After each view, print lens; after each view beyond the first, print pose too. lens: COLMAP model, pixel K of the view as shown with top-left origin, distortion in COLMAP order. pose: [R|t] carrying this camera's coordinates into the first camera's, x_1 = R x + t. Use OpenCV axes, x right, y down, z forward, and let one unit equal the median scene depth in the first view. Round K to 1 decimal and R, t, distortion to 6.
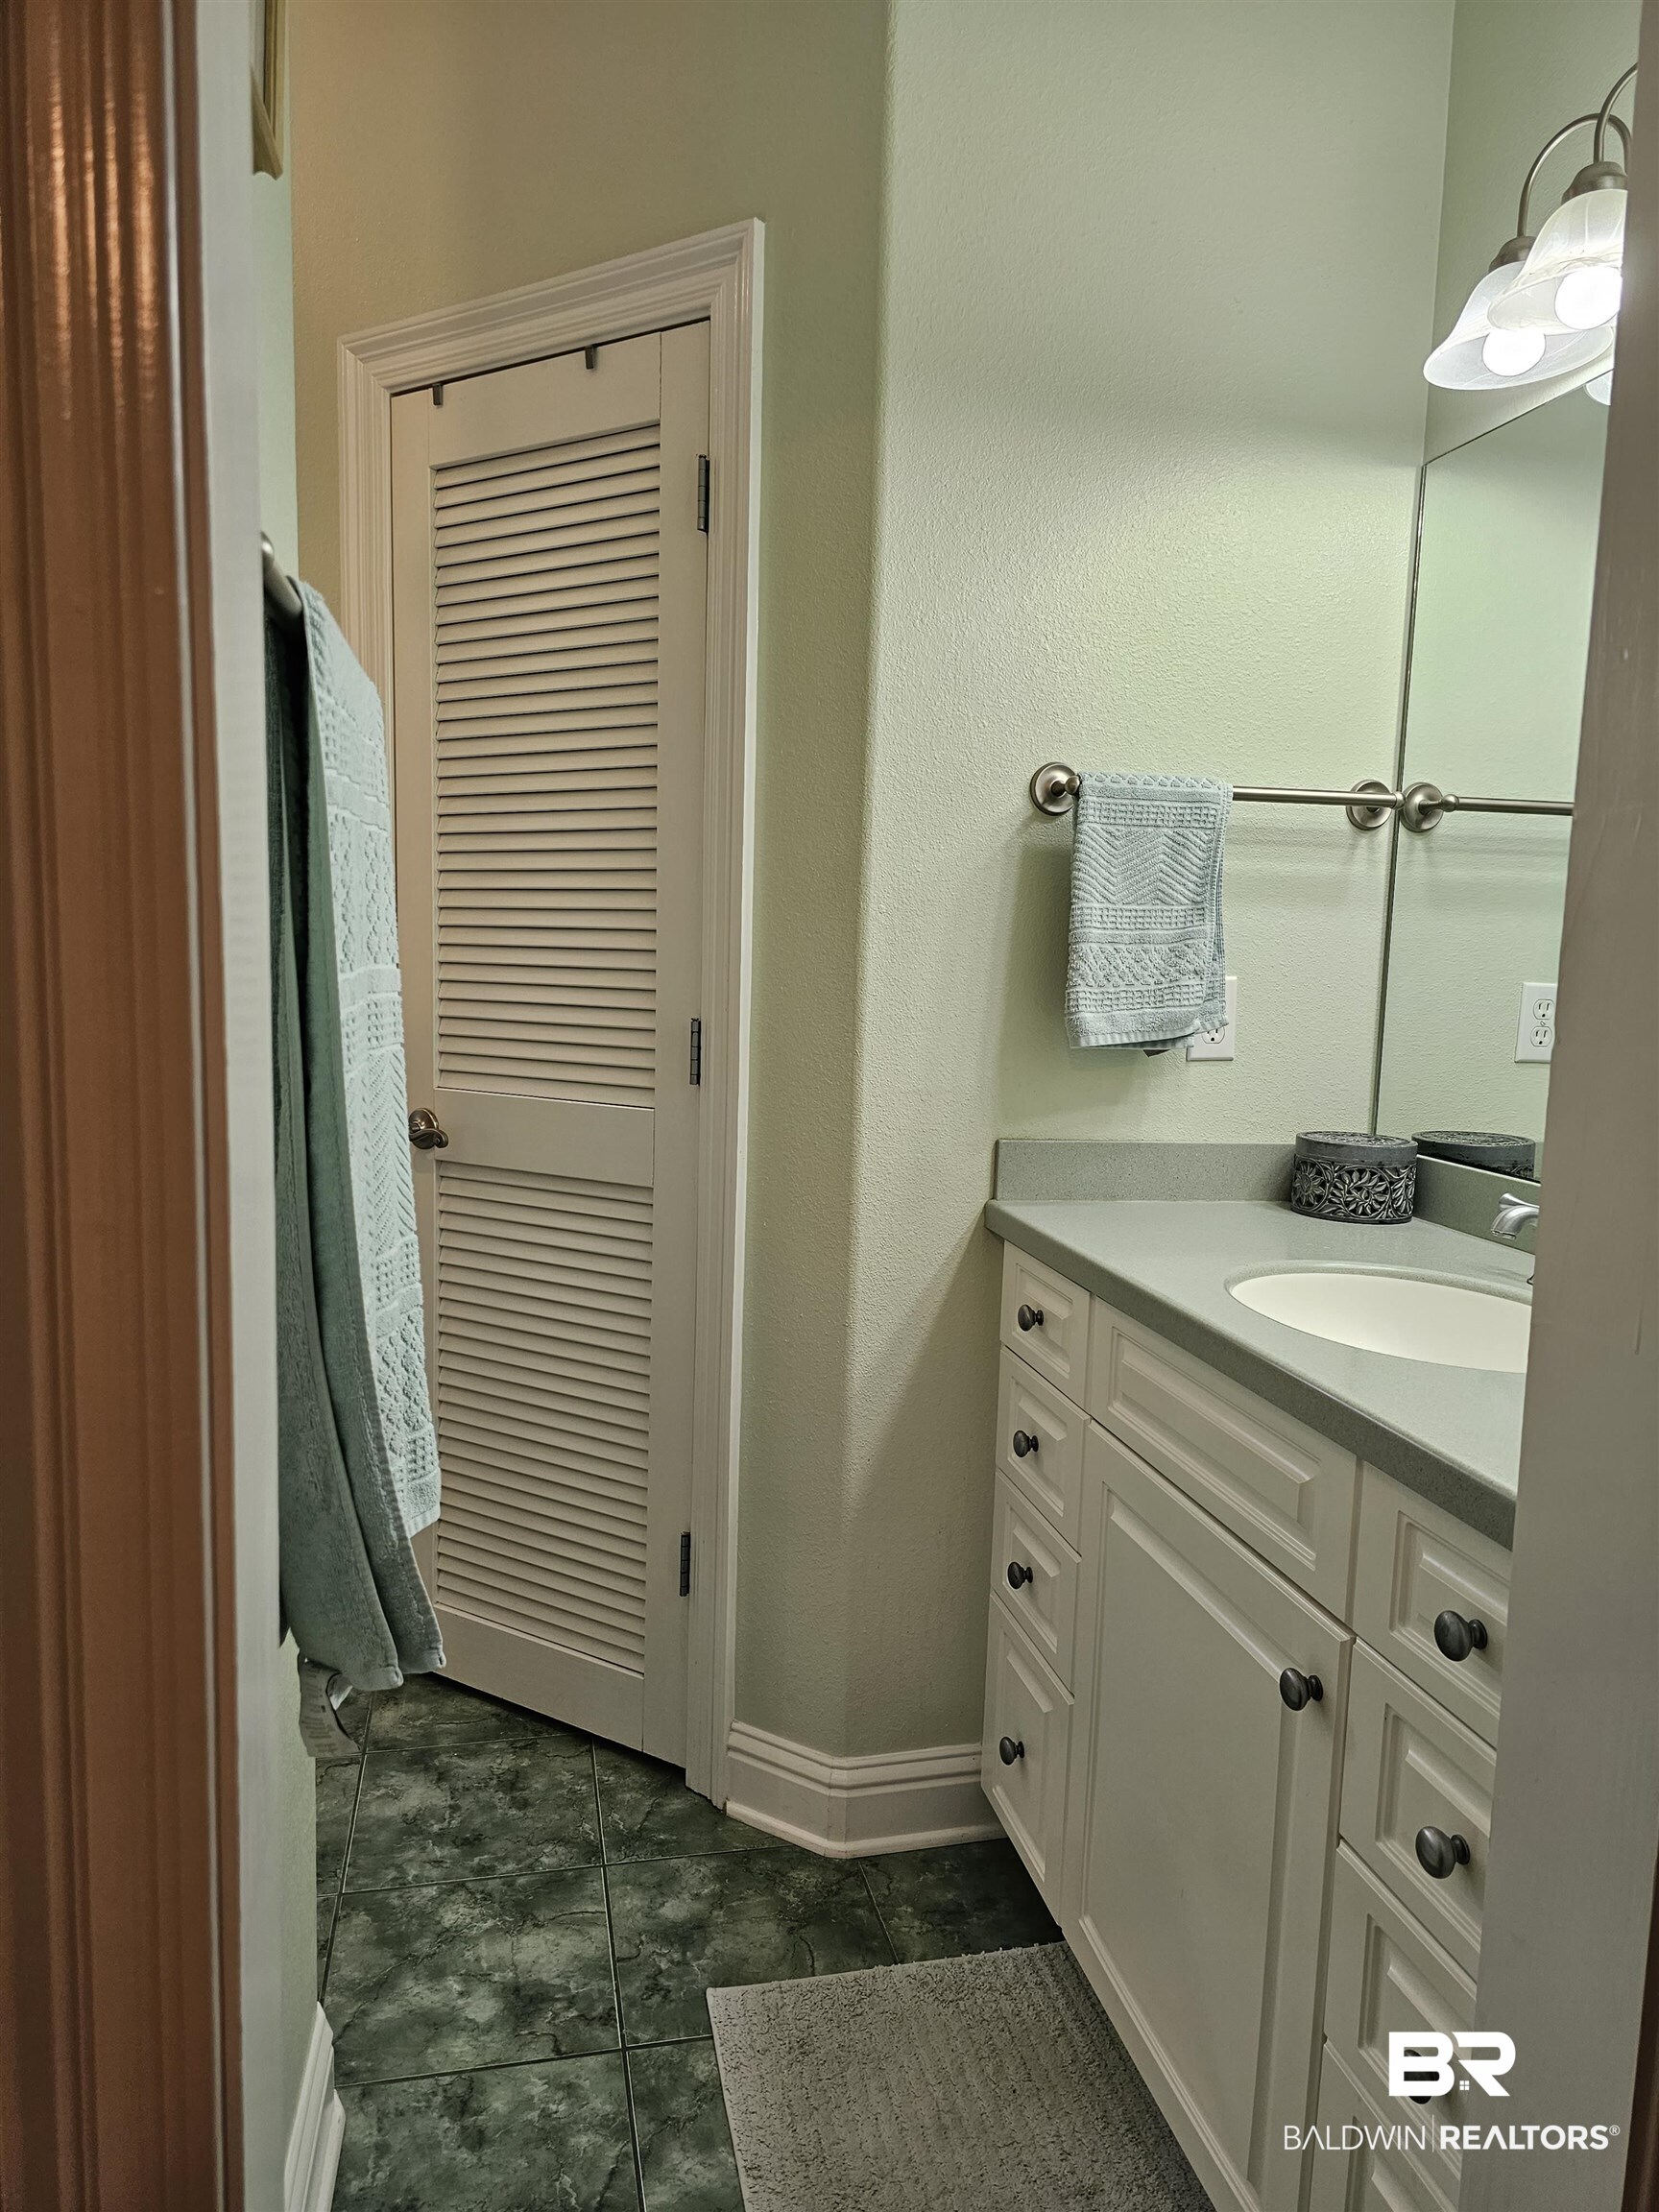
lens RADIAL K [[1467.0, 0, 828.7], [0, 1467.0, 1120.9], [0, 0, 1]] dist [0.052352, -0.050050]
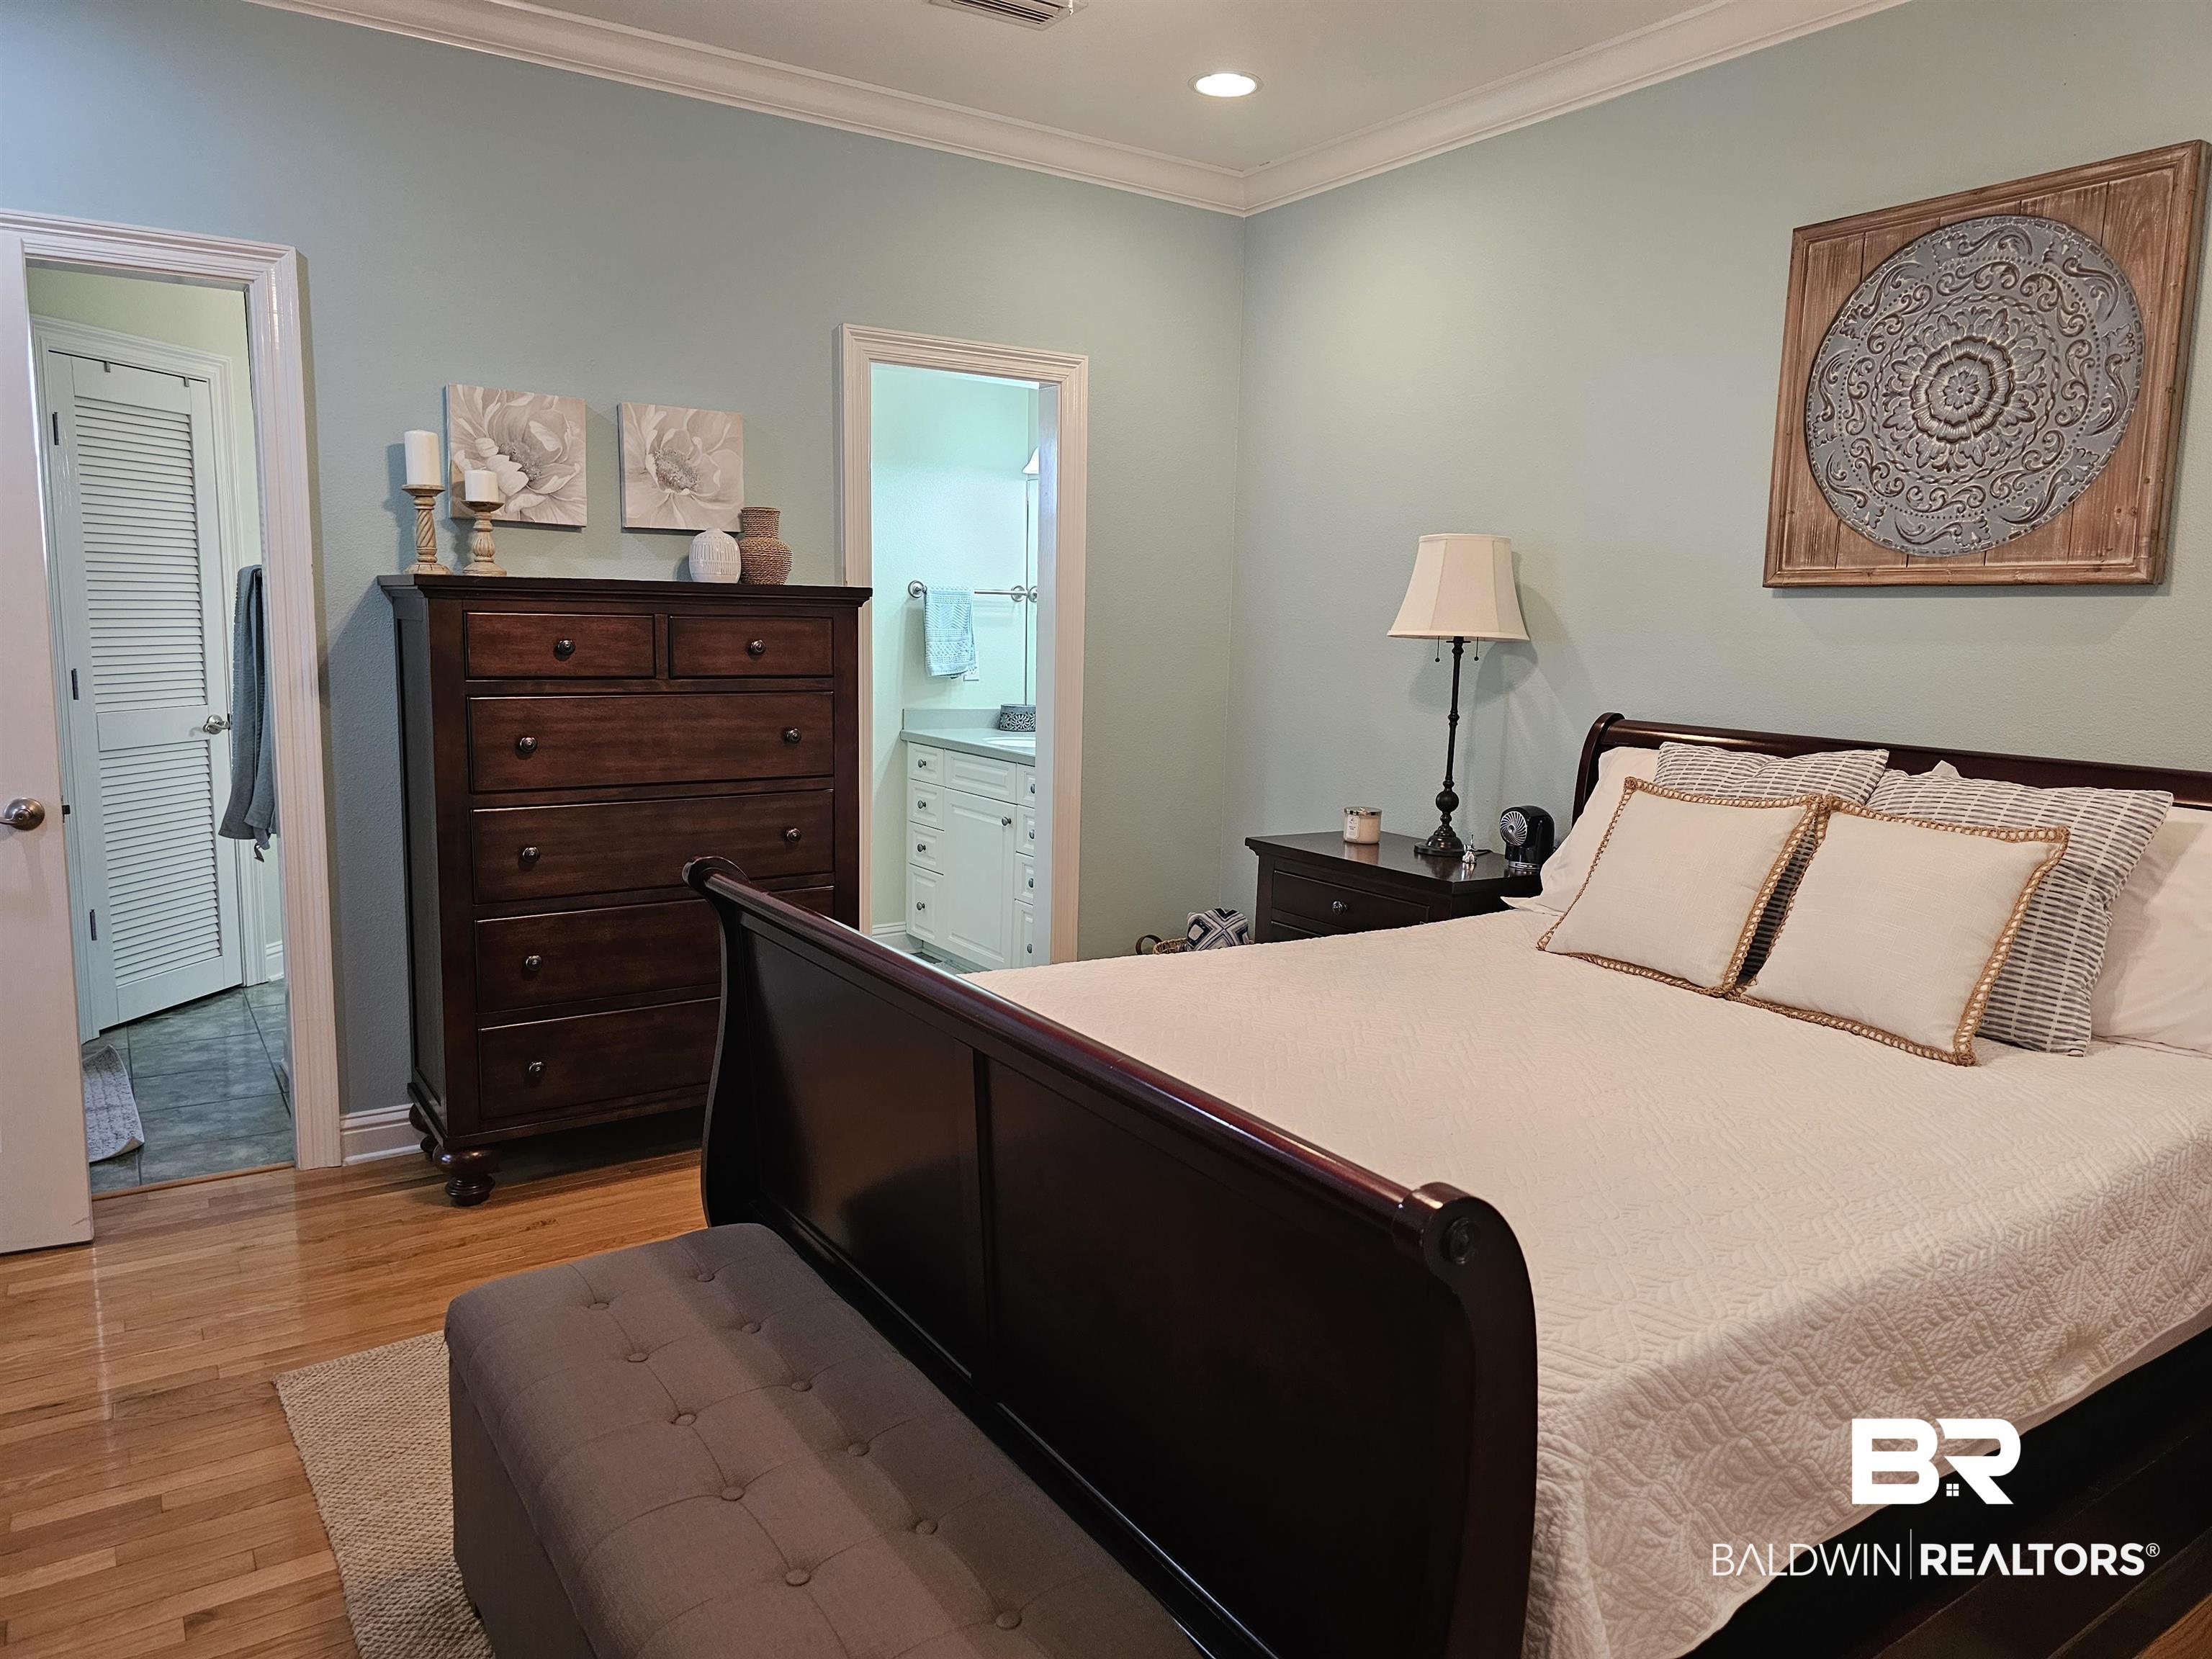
lens RADIAL K [[1467.0, 0, 1115.7], [0, 1467.0, 827.7], [0, 0, 1]] dist [0.052352, -0.050050]
pose [[0.927078, -0.059845, 0.370060, -0.601518], [0.047233, 0.997955, 0.043056, 0.146078], [-0.371880, -0.022437, 0.928009, -1.914532]]
